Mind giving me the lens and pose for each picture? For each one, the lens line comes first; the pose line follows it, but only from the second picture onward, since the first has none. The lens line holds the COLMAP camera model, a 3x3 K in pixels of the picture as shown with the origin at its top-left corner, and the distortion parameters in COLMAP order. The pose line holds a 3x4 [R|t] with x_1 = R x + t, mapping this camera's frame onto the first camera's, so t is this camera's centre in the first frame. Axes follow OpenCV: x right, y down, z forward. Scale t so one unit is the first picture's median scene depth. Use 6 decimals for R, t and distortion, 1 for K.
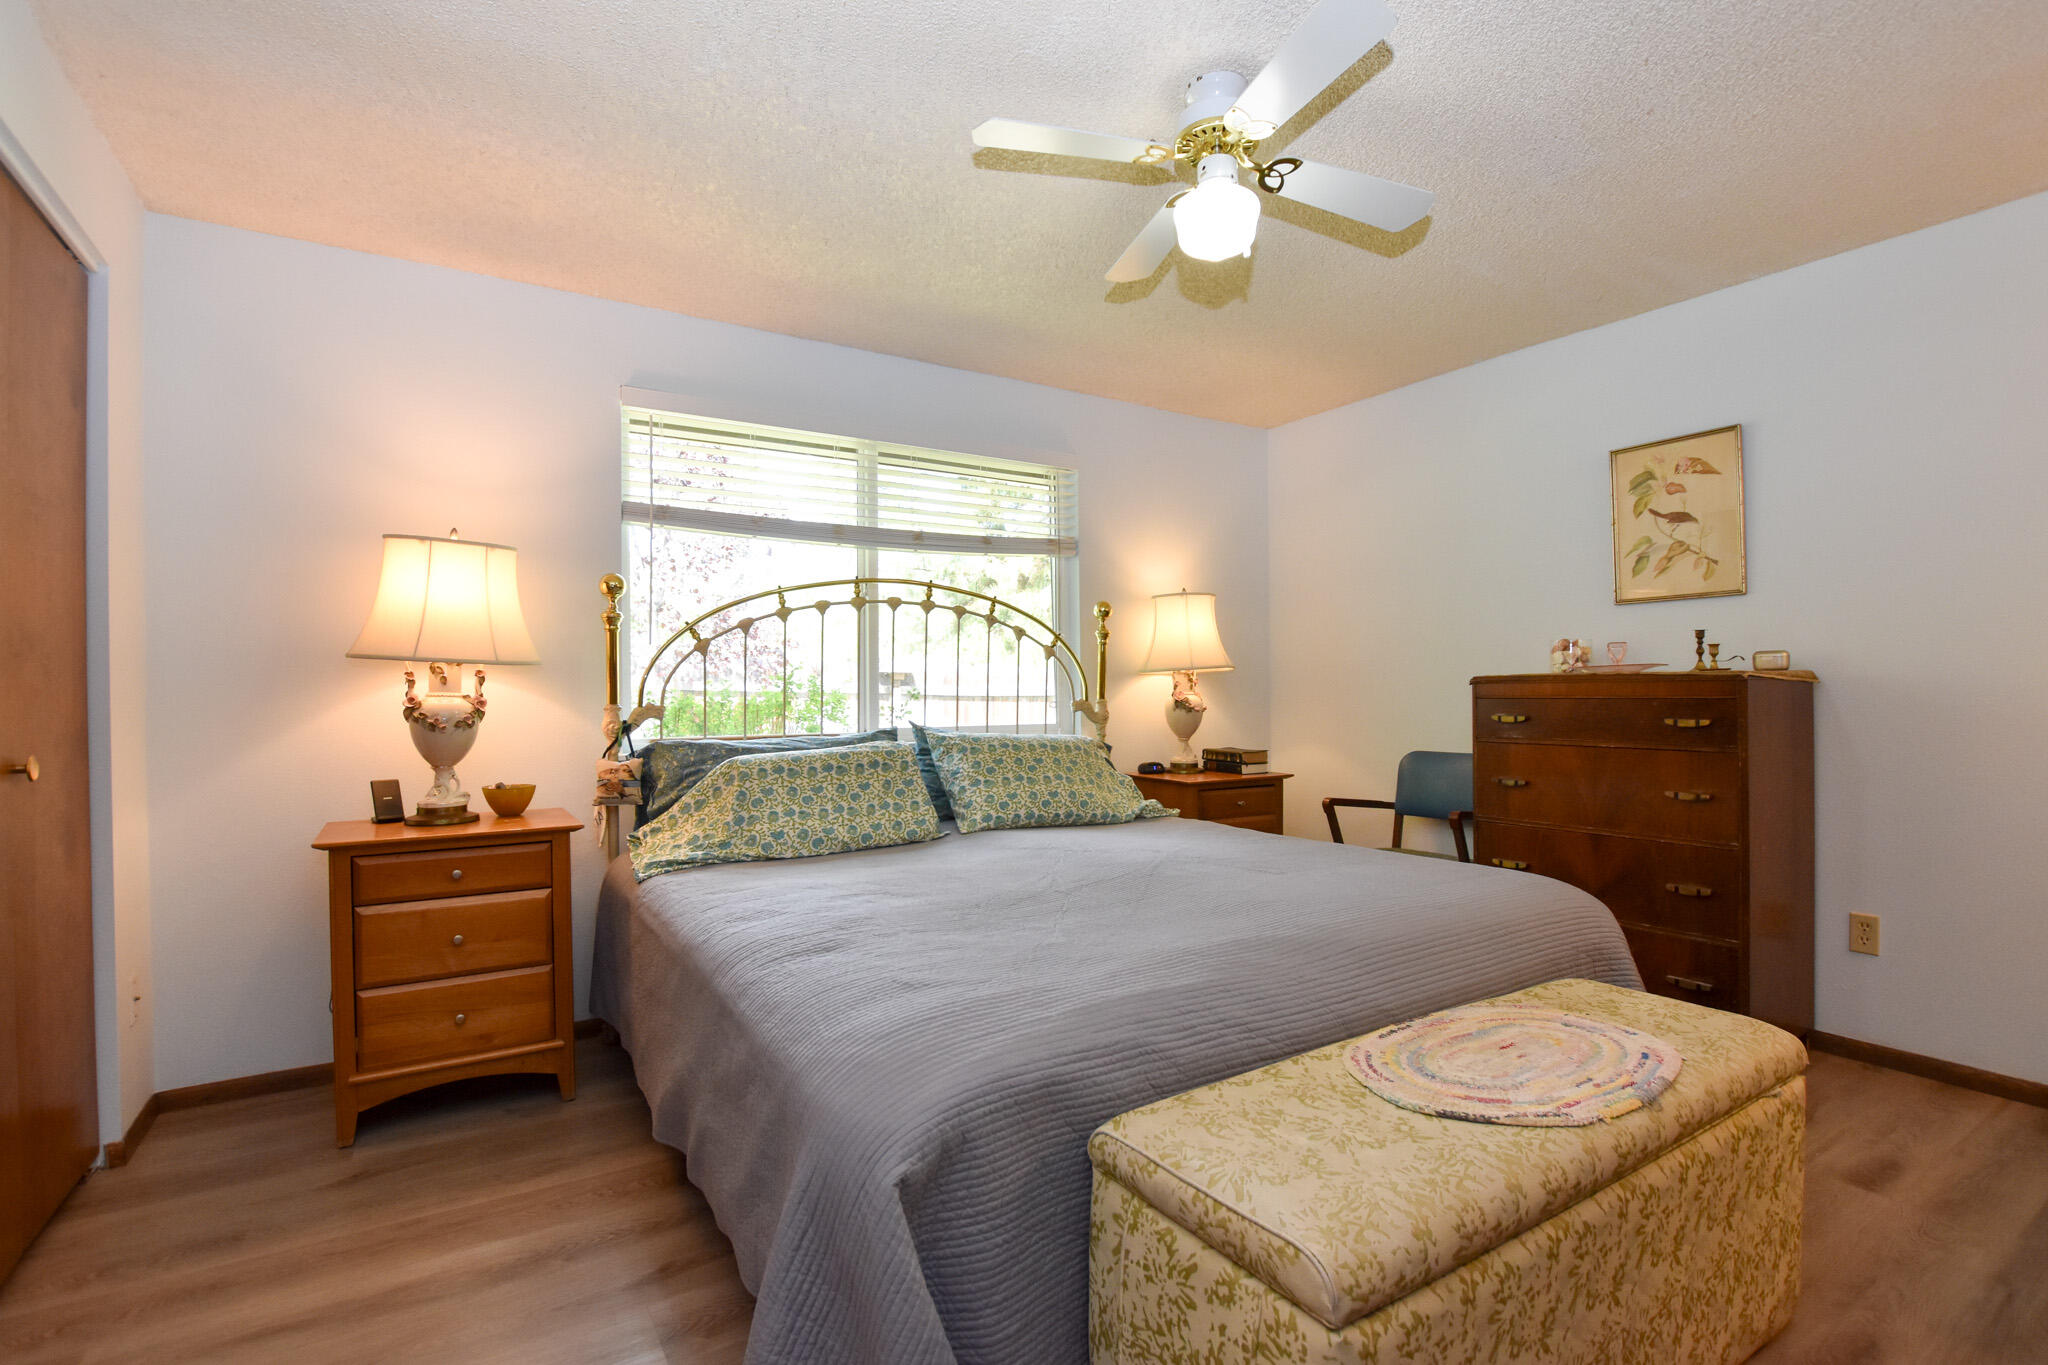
lens RADIAL K [[949.8, 0, 1028.1], [0, 949.8, 691.0], [0, 0, 1]] dist [-0.032170, 0.000151]
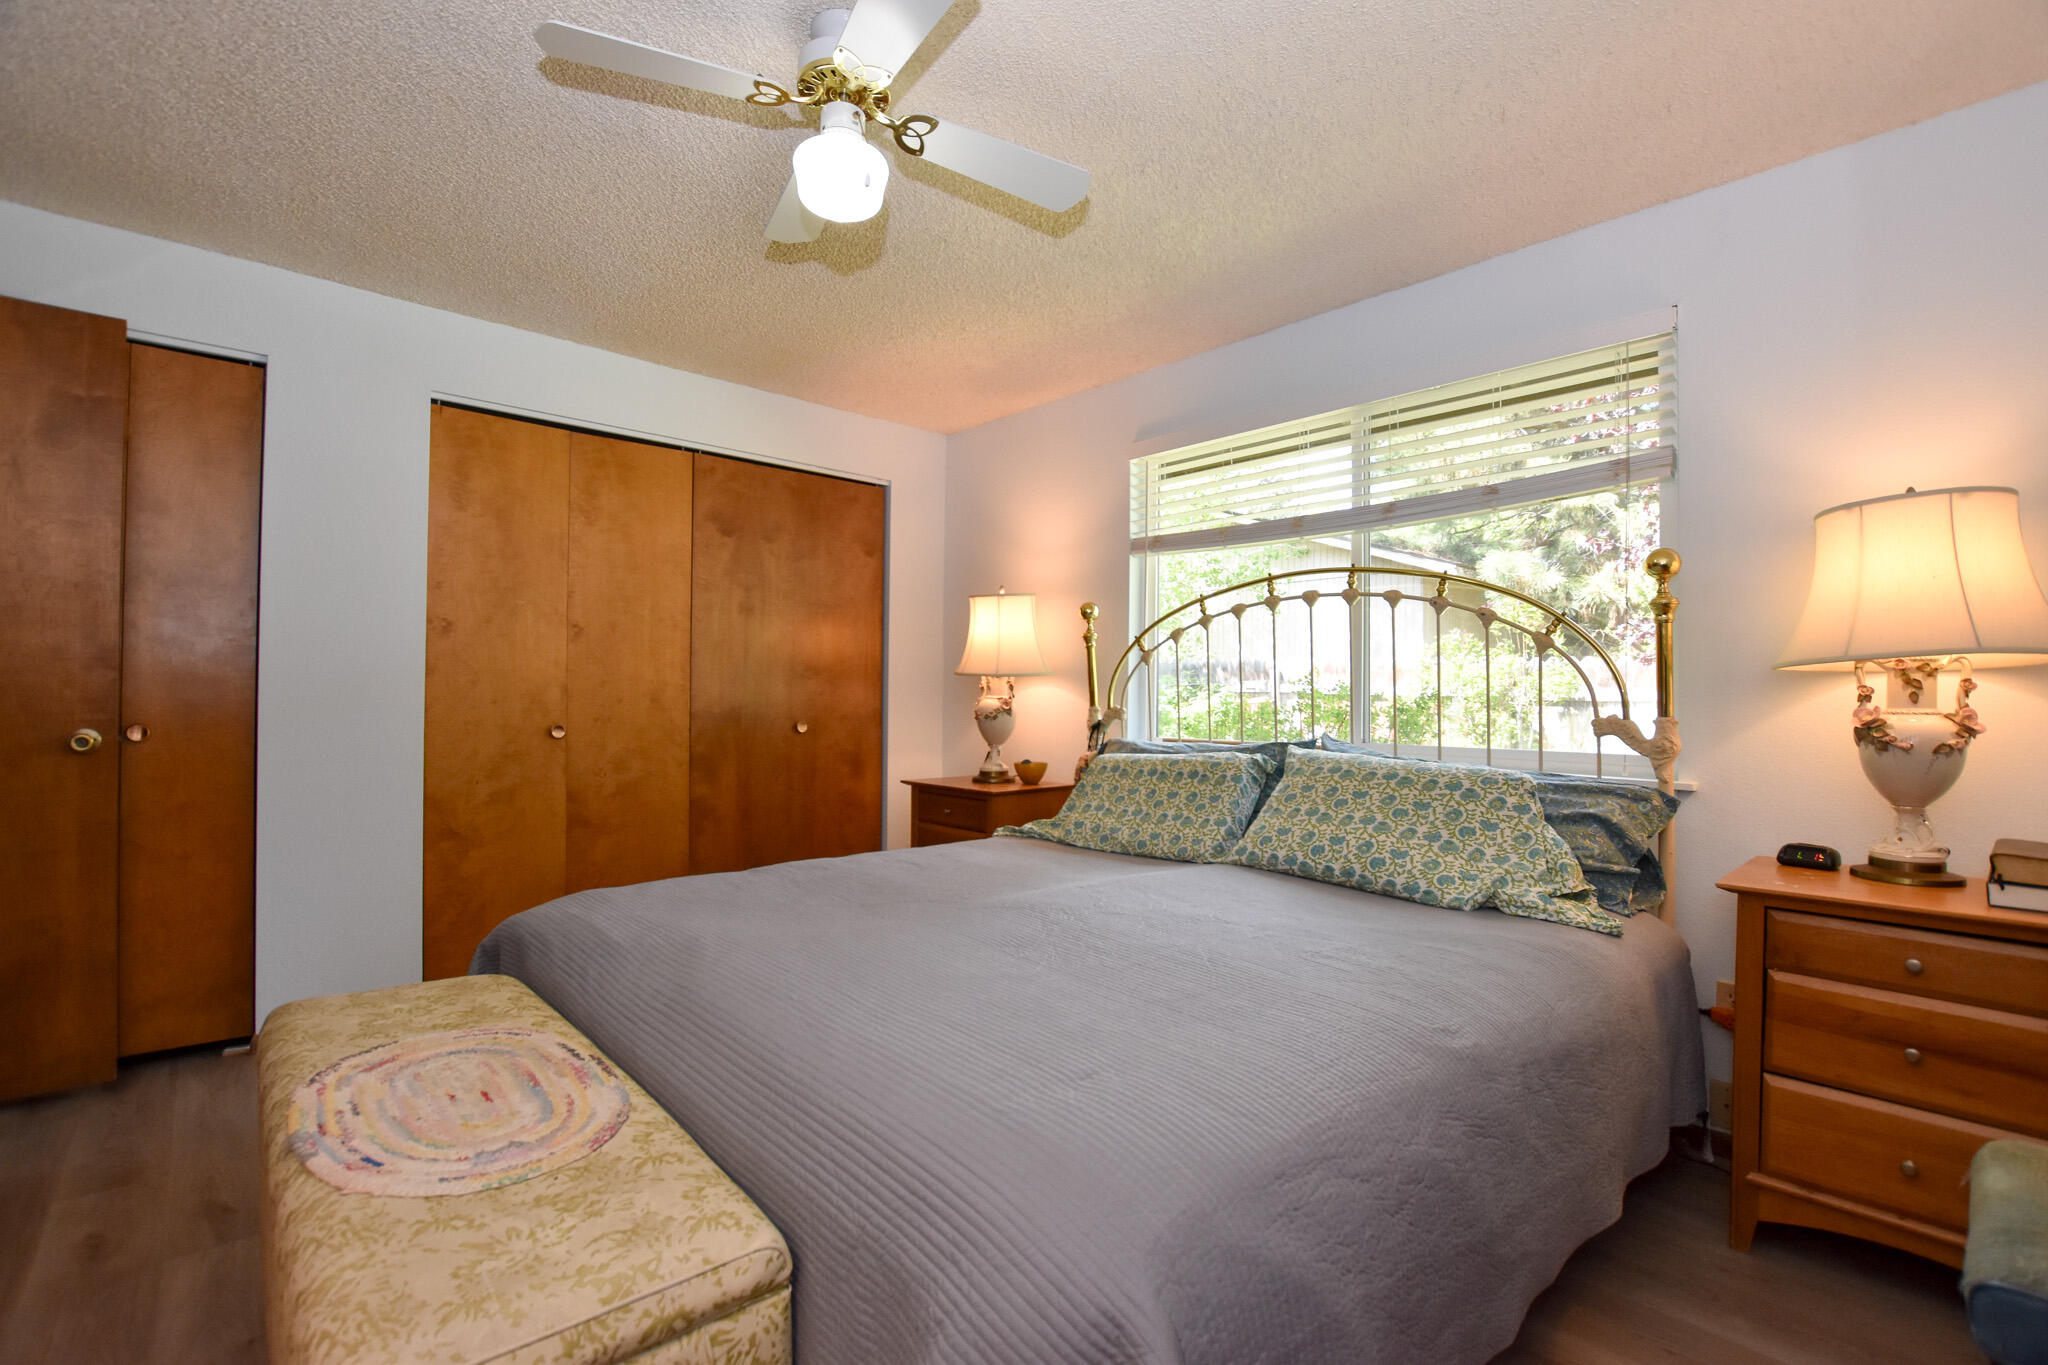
lens RADIAL K [[911.2, 0, 1016.5], [0, 911.2, 697.1], [0, 0, 1]] dist [-0.031598, 0.003395]
pose [[0.168477, 0.007640, -0.985676, 0.707430], [-0.007985, 0.999948, 0.006385, -0.005039], [0.985673, 0.006795, 0.168529, 0.666805]]
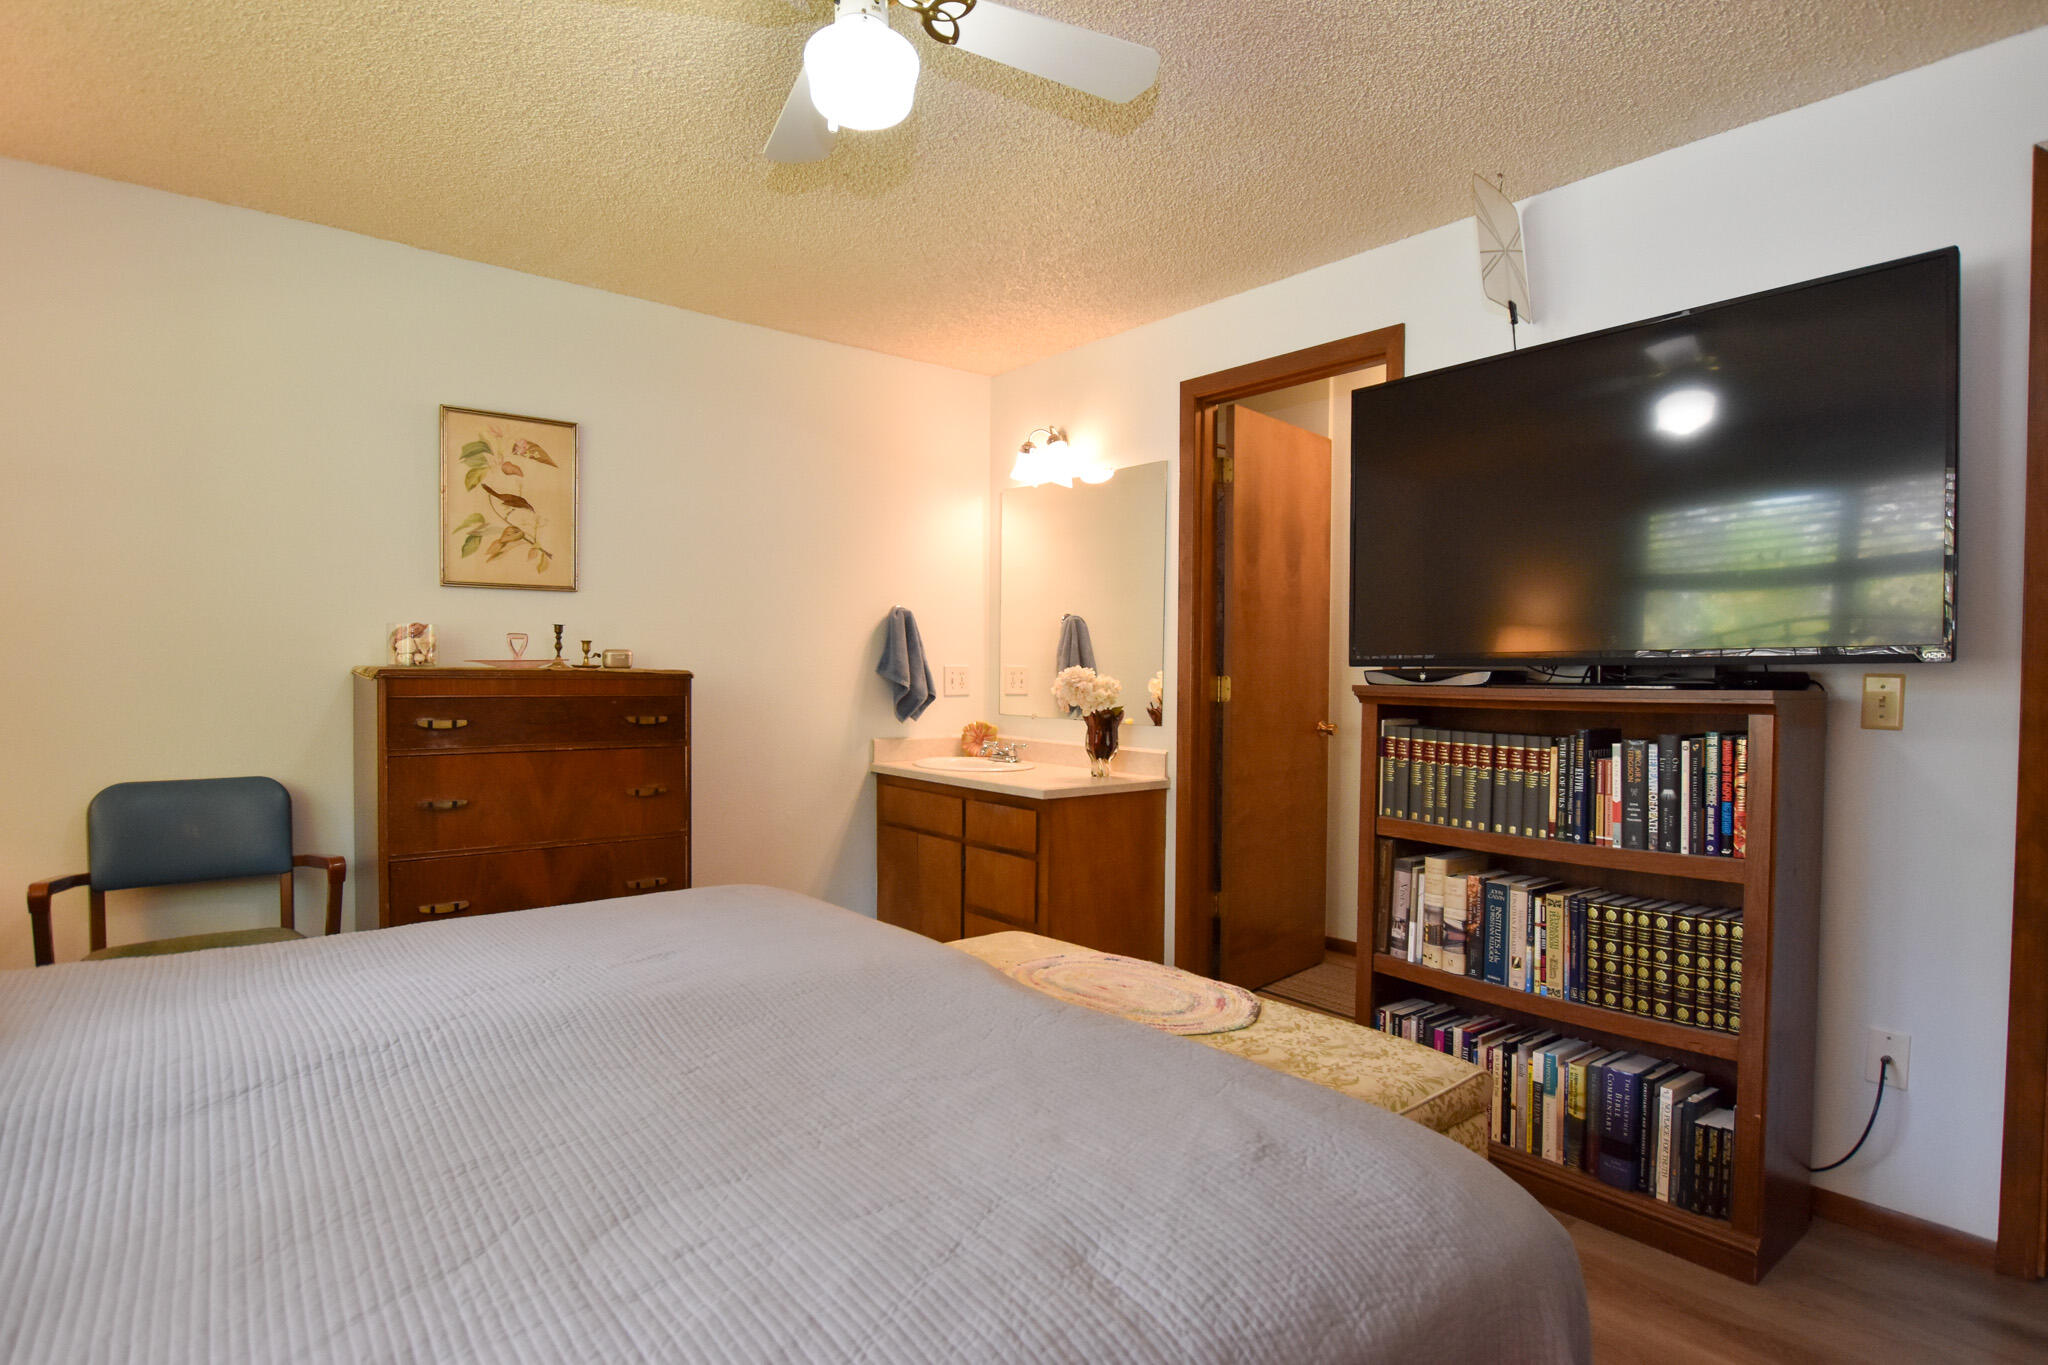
lens RADIAL K [[1051.2, 0, 1031.9], [0, 1051.2, 679.2], [0, 0, 1]] dist [-0.010910, -0.018731]
pose [[-0.127239, -0.002893, 0.991868, -0.418429], [-0.008595, 0.999961, 0.001814, -0.013731], [-0.991835, -0.008295, -0.127259, 0.627109]]
